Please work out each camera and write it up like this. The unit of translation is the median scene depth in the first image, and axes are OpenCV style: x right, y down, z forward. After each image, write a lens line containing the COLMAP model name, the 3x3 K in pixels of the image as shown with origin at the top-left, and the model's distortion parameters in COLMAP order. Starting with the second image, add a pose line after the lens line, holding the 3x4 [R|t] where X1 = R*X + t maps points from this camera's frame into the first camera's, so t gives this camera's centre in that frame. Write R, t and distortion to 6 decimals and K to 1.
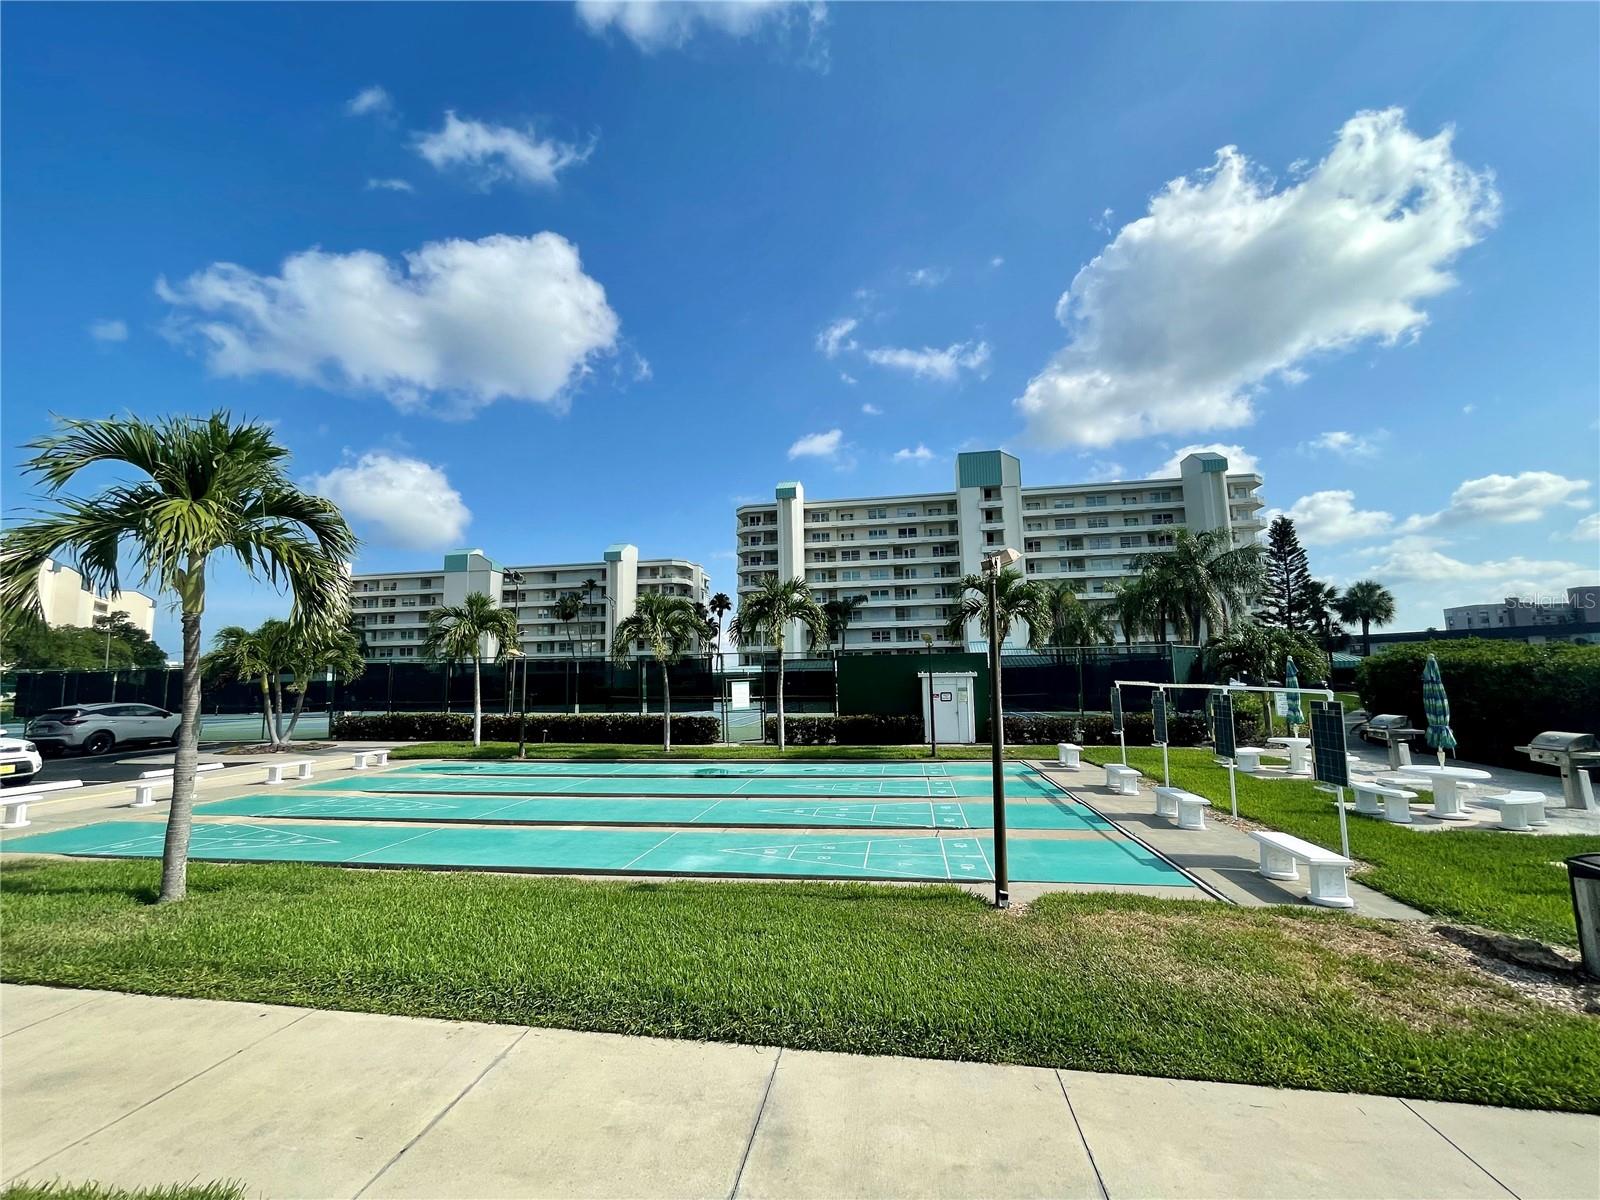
lens RADIAL K [[645.8, 0, 791.9], [0, 645.8, 597.9], [0, 0, 1]] dist [0.001980, -0.000040]
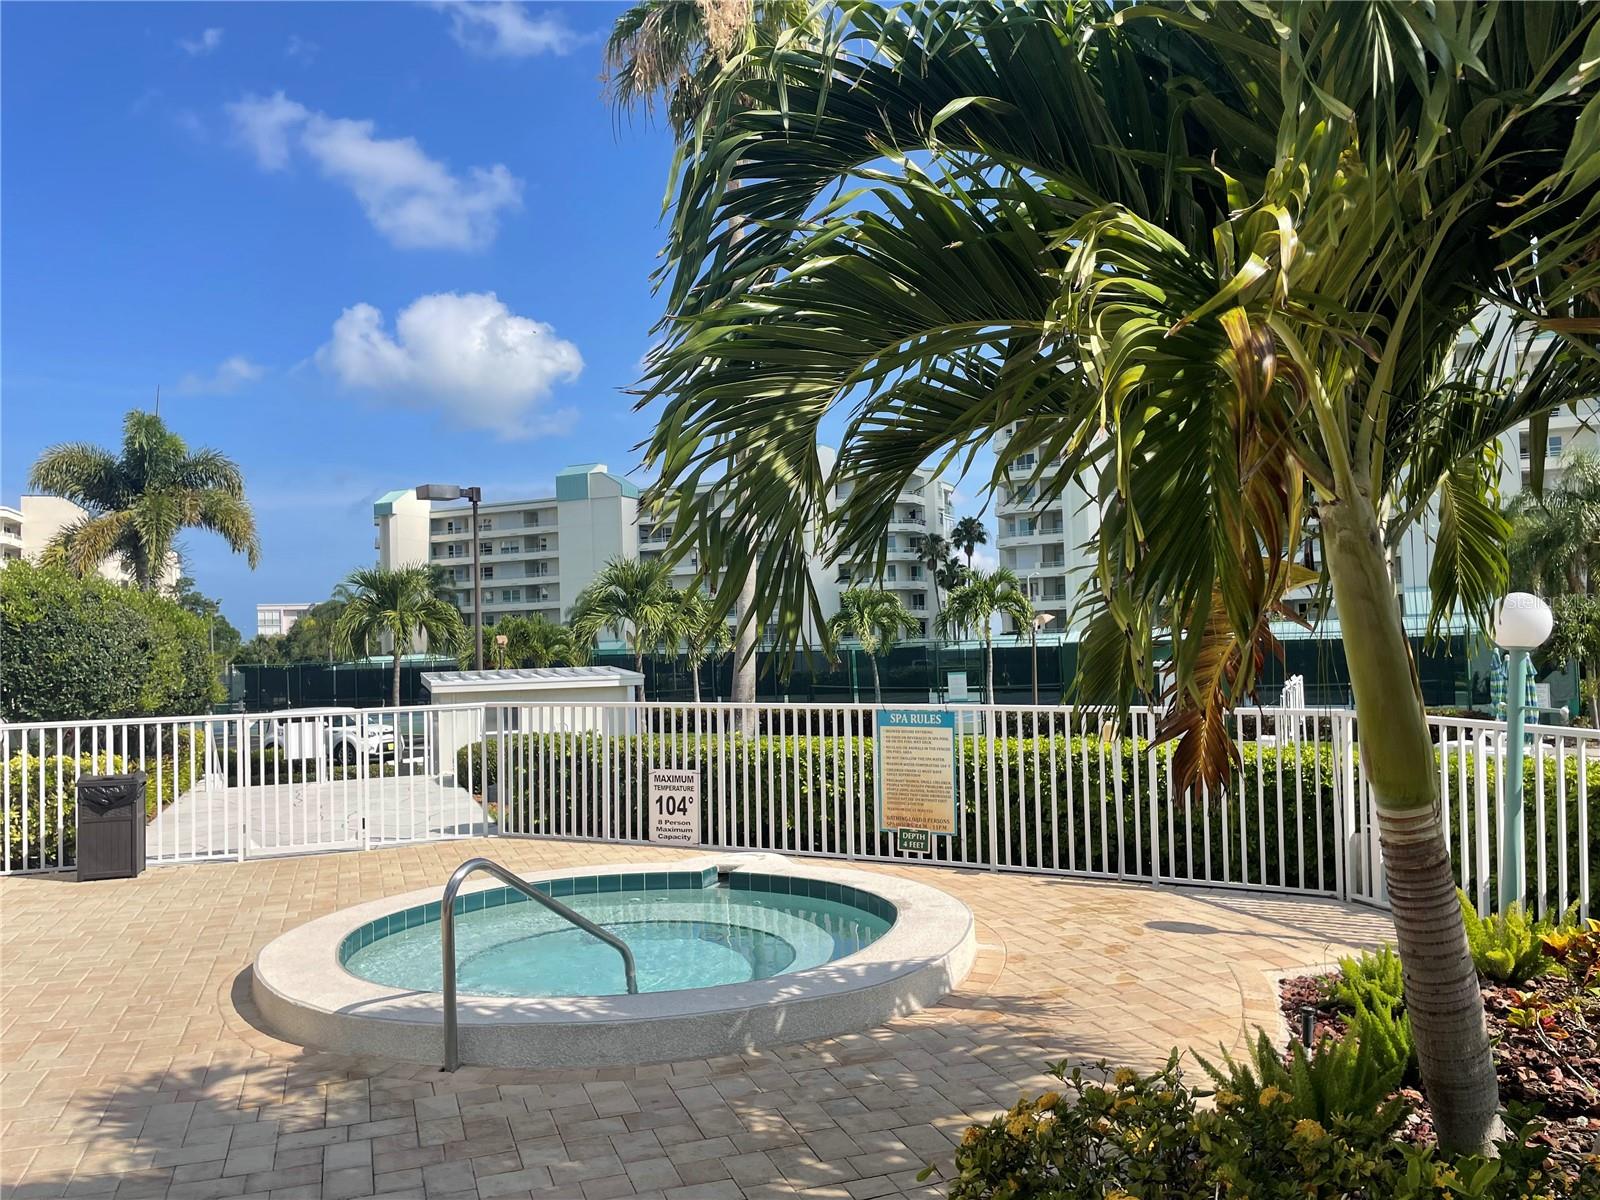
lens RADIAL K [[1226.9, 0, 800.5], [0, 1226.9, 605.1], [0, 0, 1]] dist [0.002129, 0.000370]
pose [[0.964608, -0.023351, -0.262651, 0.042501], [0.046863, 0.995396, 0.083614, -0.030270], [0.259489, -0.092963, 0.961261, -0.186441]]
